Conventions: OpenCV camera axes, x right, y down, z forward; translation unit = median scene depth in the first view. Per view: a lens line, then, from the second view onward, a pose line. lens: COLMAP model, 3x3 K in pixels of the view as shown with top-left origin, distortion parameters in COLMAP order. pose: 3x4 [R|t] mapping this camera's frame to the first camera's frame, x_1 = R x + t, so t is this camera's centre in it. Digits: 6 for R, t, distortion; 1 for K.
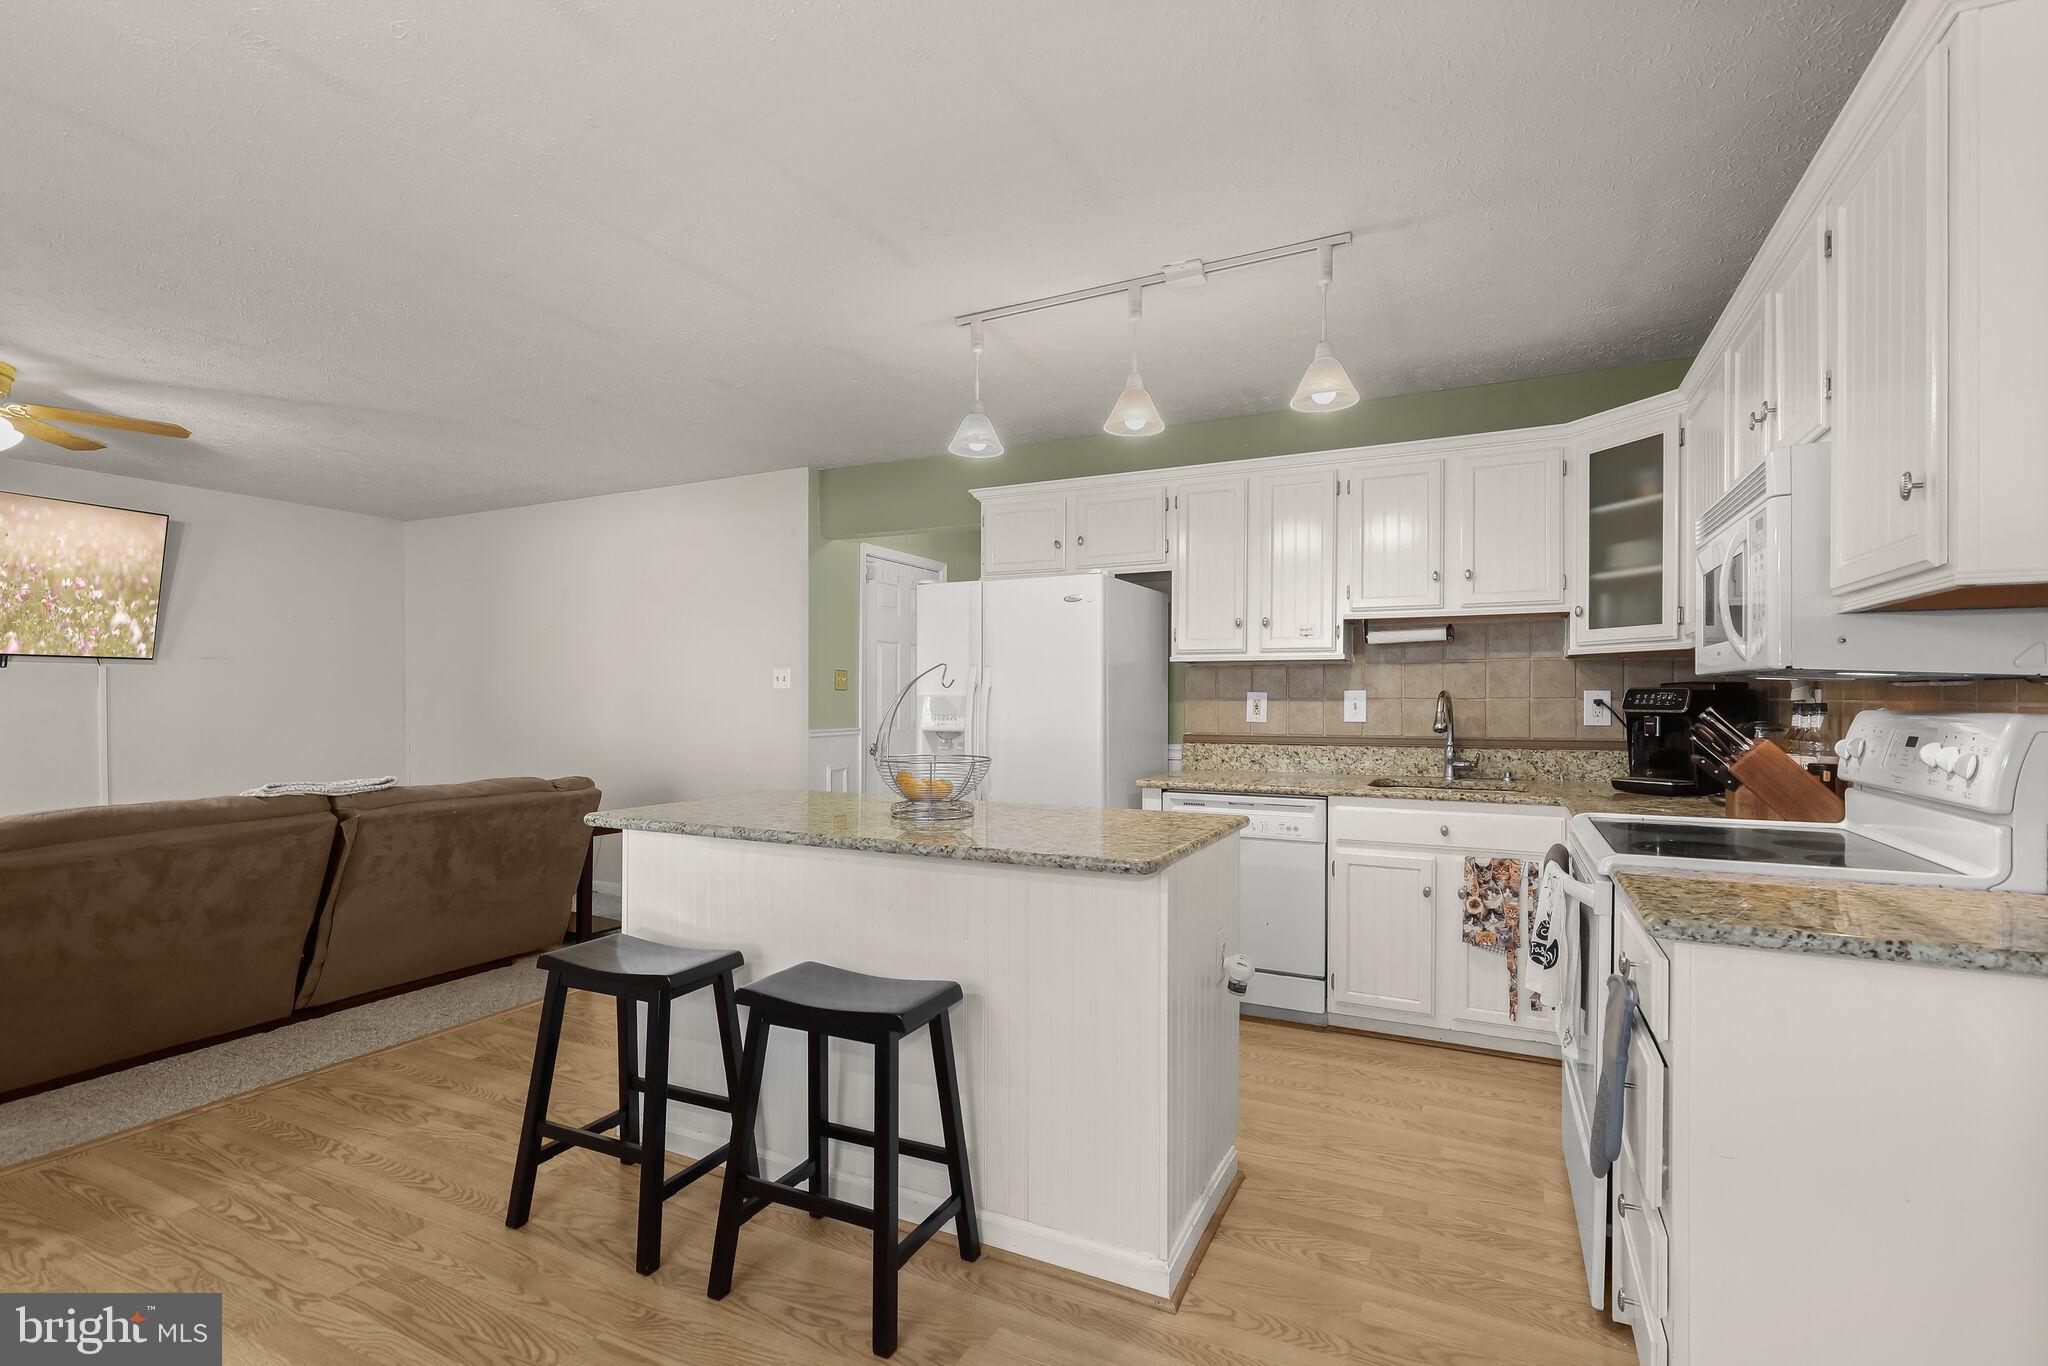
lens RADIAL K [[931.5, 0, 1032.3], [0, 931.5, 695.1], [0, 0, 1]] dist [0.000339, 0.000421]
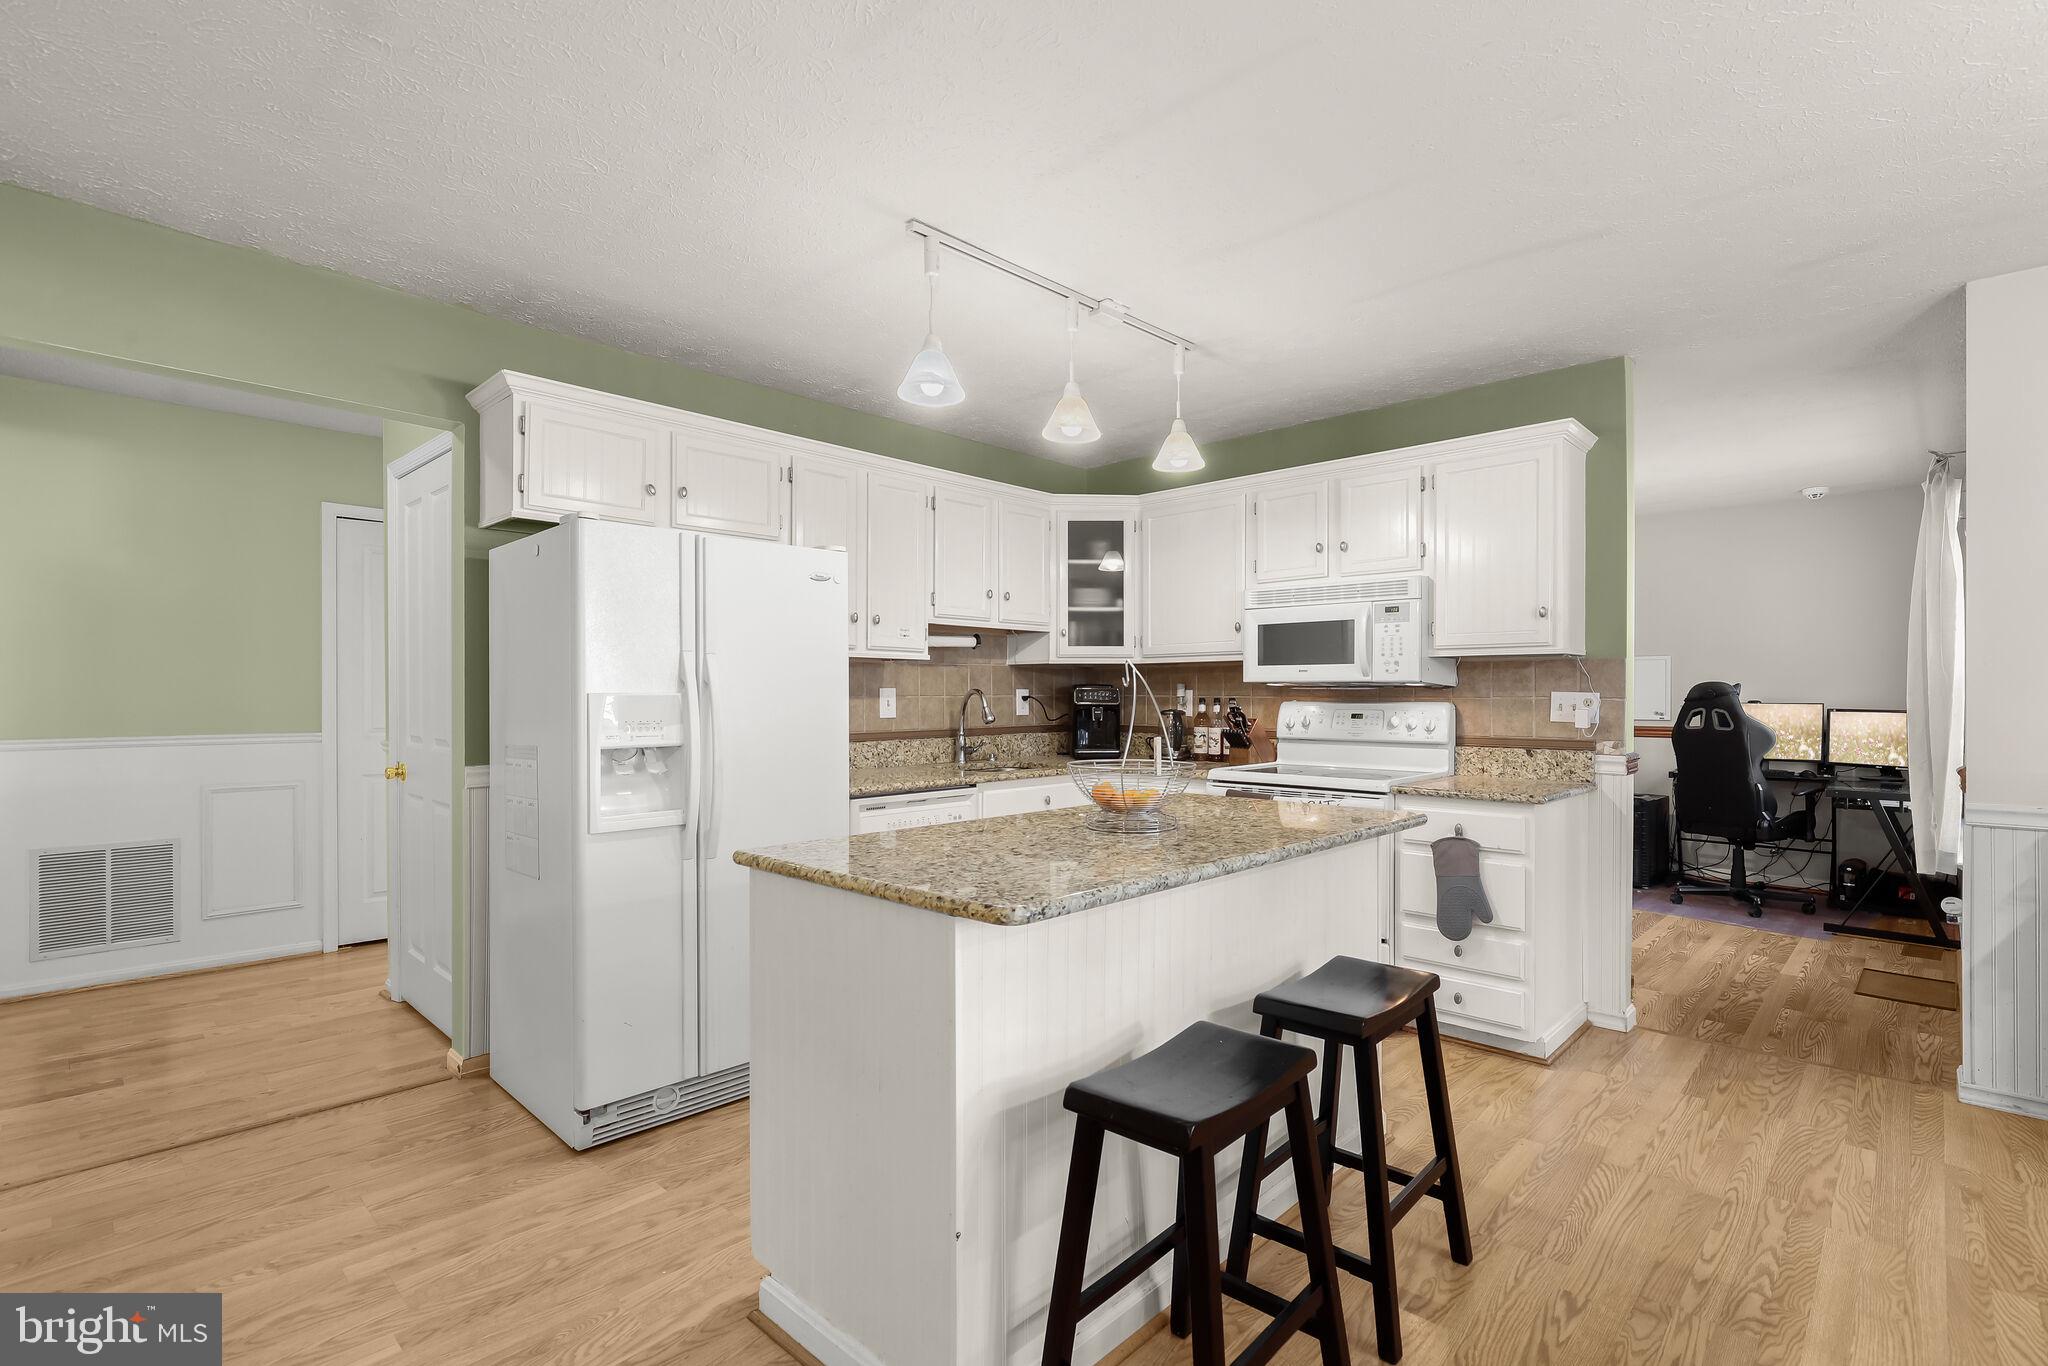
lens RADIAL K [[947.6, 0, 1034.9], [0, 947.6, 697.0], [0, 0, 1]] dist [0.001434, 0.000592]
pose [[0.297554, -0.006456, 0.954683, -0.743595], [-0.002295, 0.999969, 0.007478, -0.004240], [-0.954702, -0.004416, 0.297531, 0.594878]]
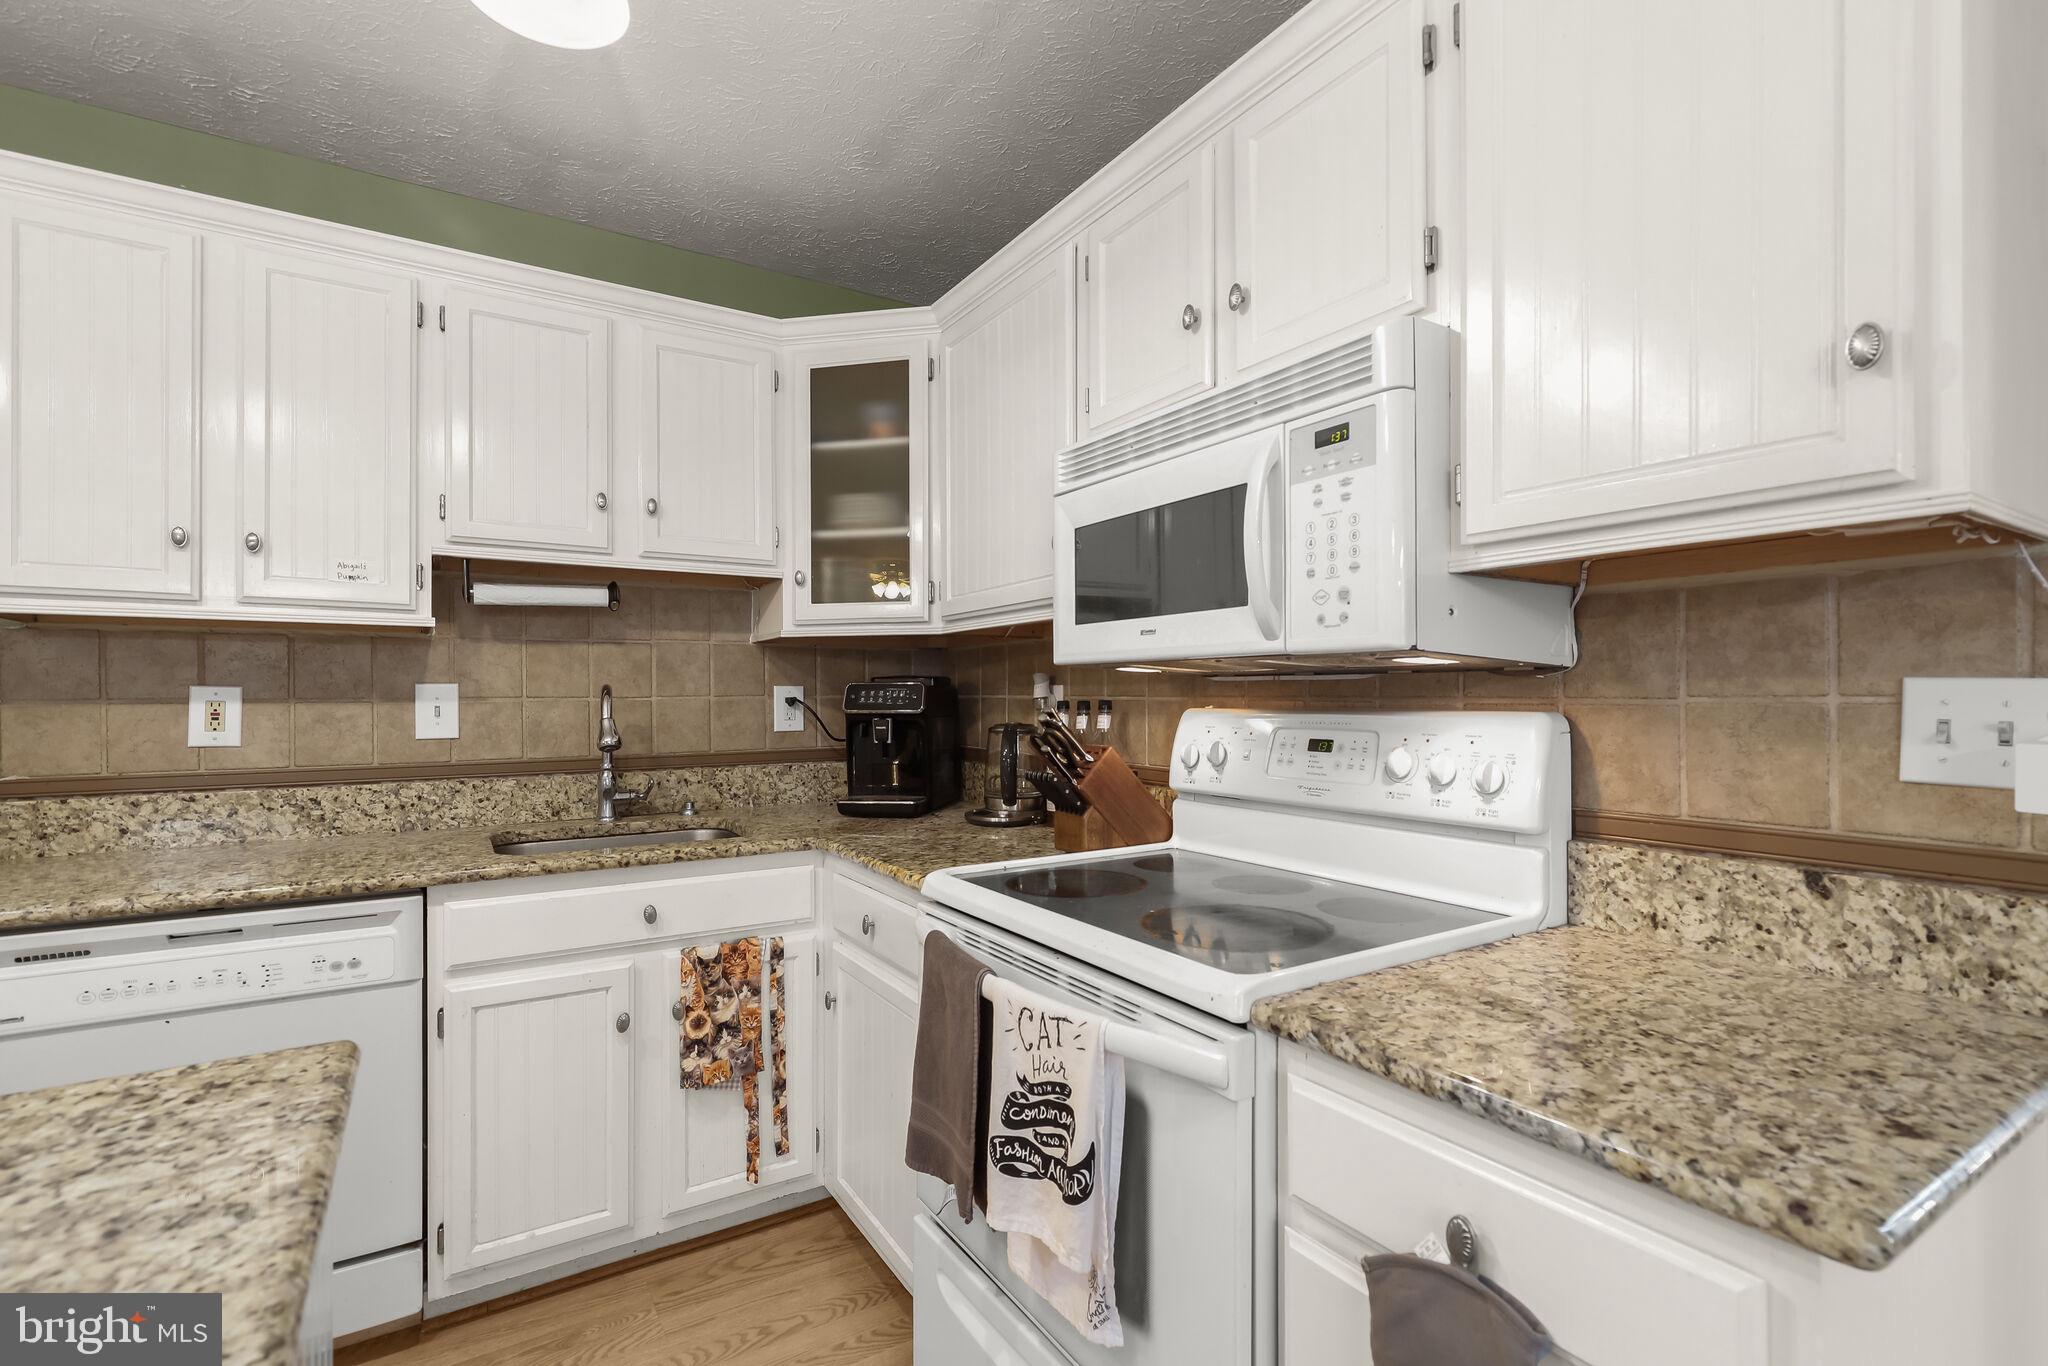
lens RADIAL K [[931.5, 0, 1032.3], [0, 931.5, 695.1], [0, 0, 1]] dist [0.000339, 0.000421]
pose [[0.518964, -0.002933, 0.854791, 0.048950], [0.001440, 0.999996, 0.002557, 0.001070], [-0.854795, -0.000096, 0.518966, 0.441056]]
